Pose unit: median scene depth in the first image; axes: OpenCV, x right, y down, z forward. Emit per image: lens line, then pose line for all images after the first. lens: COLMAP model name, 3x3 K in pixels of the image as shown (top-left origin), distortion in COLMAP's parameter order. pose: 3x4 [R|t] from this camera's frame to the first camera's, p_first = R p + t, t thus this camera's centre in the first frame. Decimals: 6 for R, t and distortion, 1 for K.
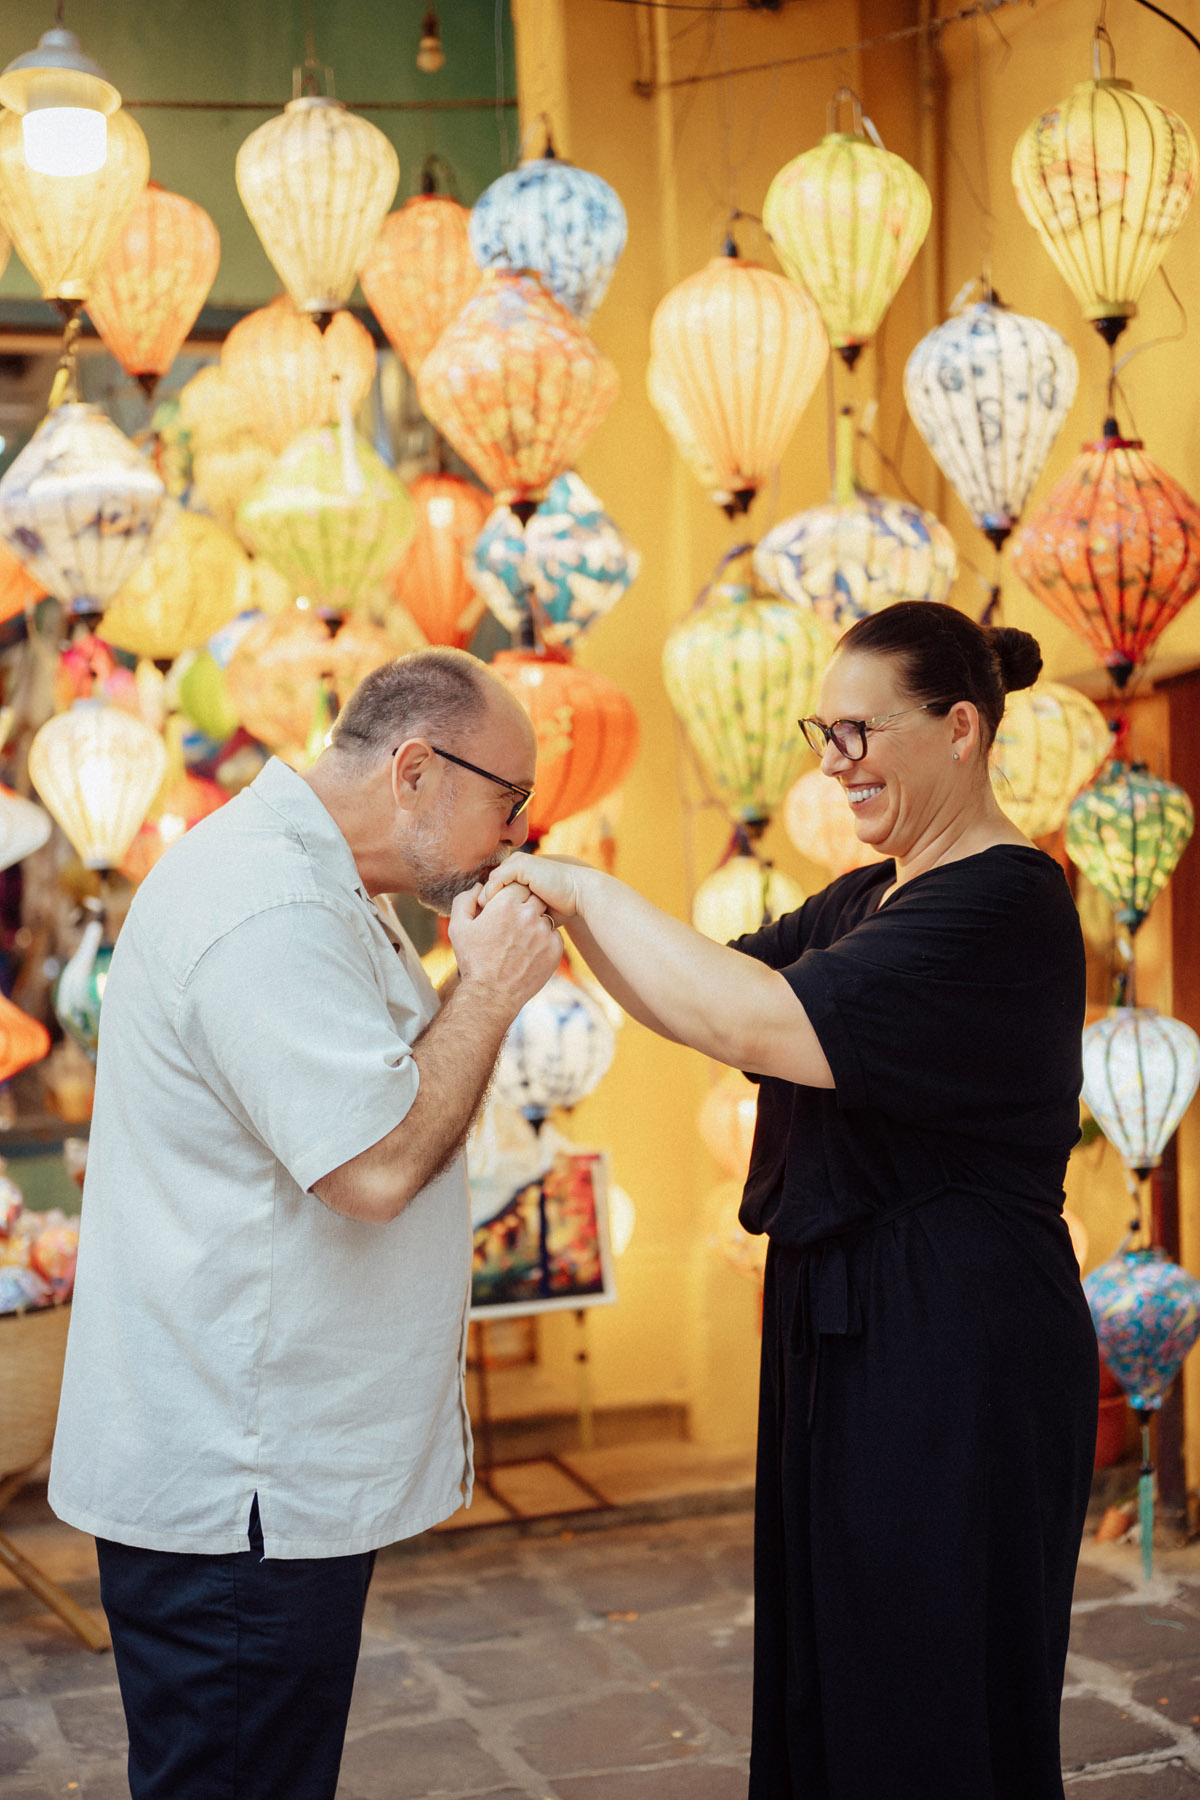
lens RADIAL K [[2701.5, 0, 588.1], [0, 2701.5, 954.1], [0, 0, 1]] dist [-0.019850, 0.000000]
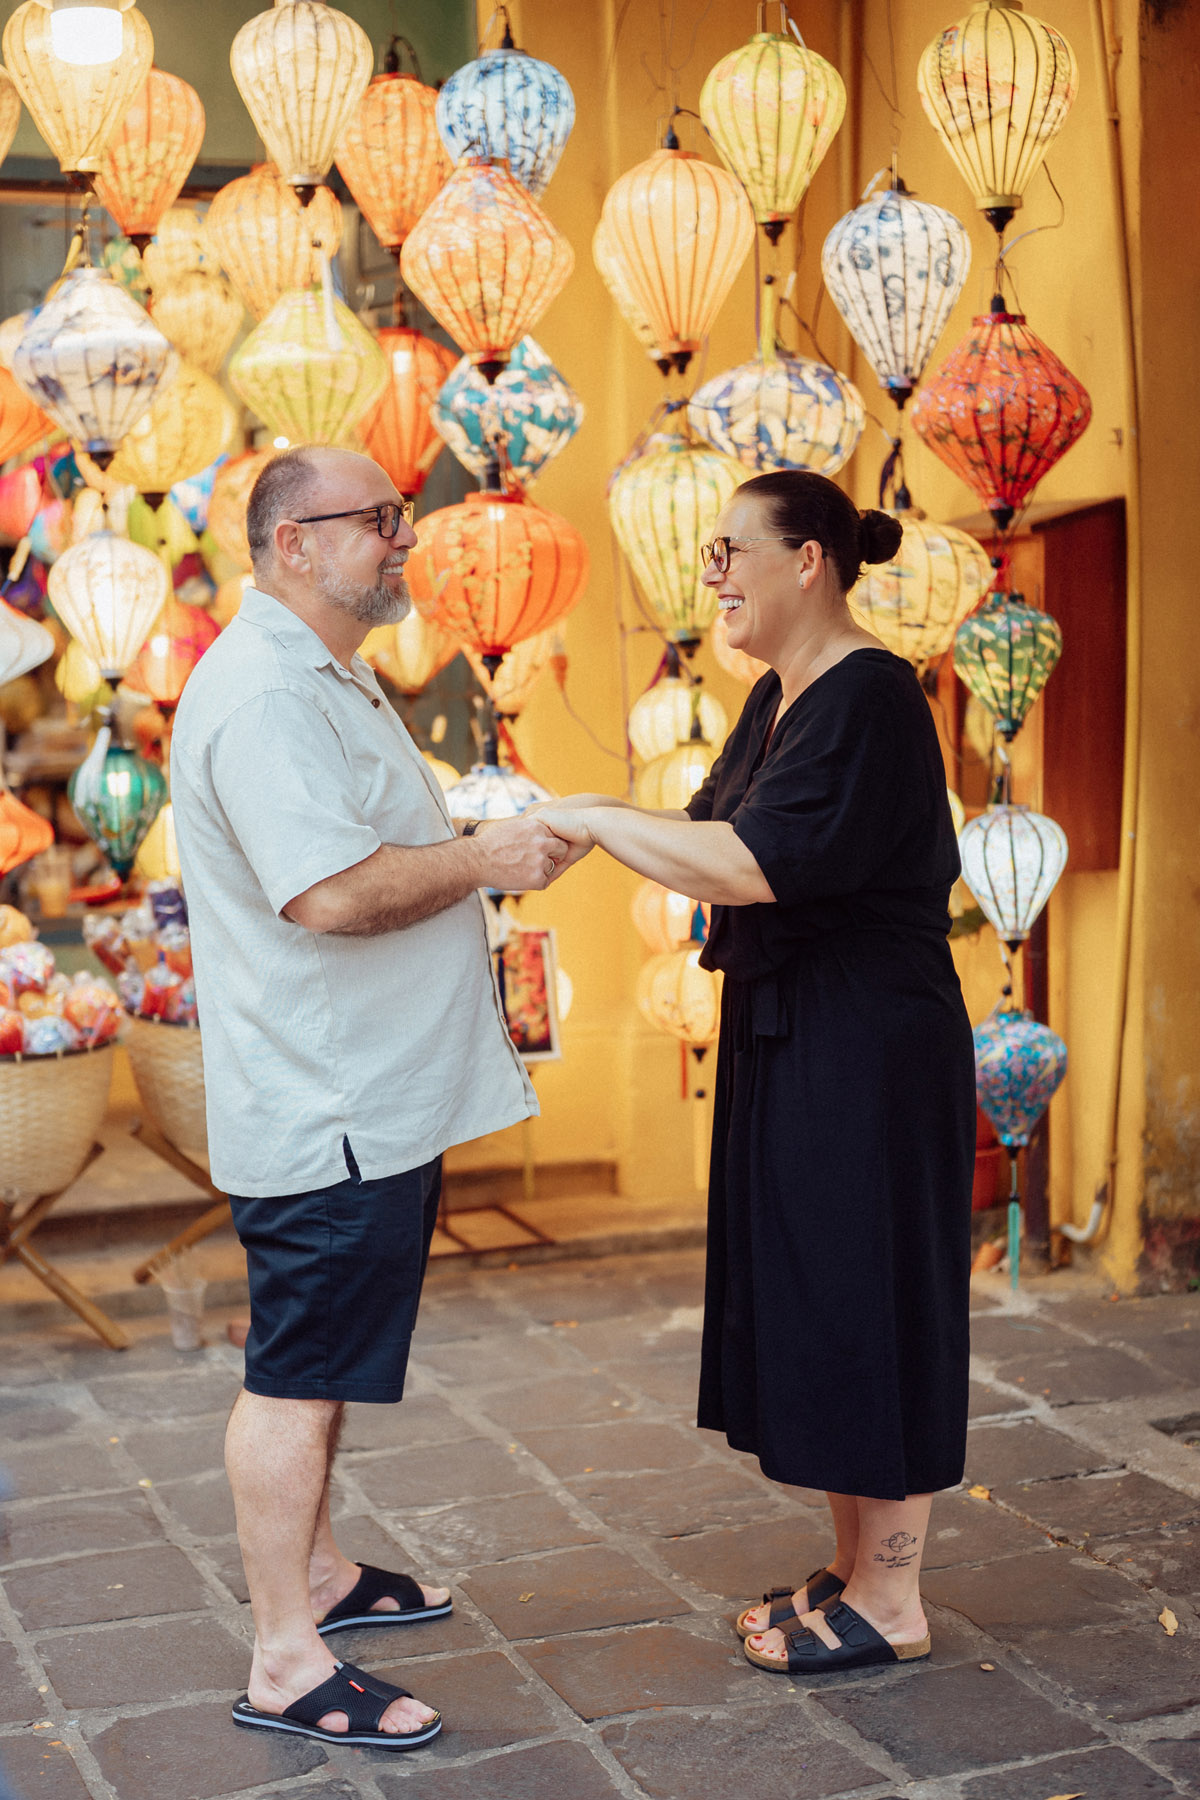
lens RADIAL K [[2701.5, 0, 544.4], [0, 2701.5, 953.5], [0, 0, 1]] dist [-0.019850, 0.000000]
pose [[0.999786, 0.007288, 0.019365, -0.020228], [-0.008457, 0.998102, 0.061000, 0.013735], [-0.018884, -0.061151, 0.997950, -0.158694]]
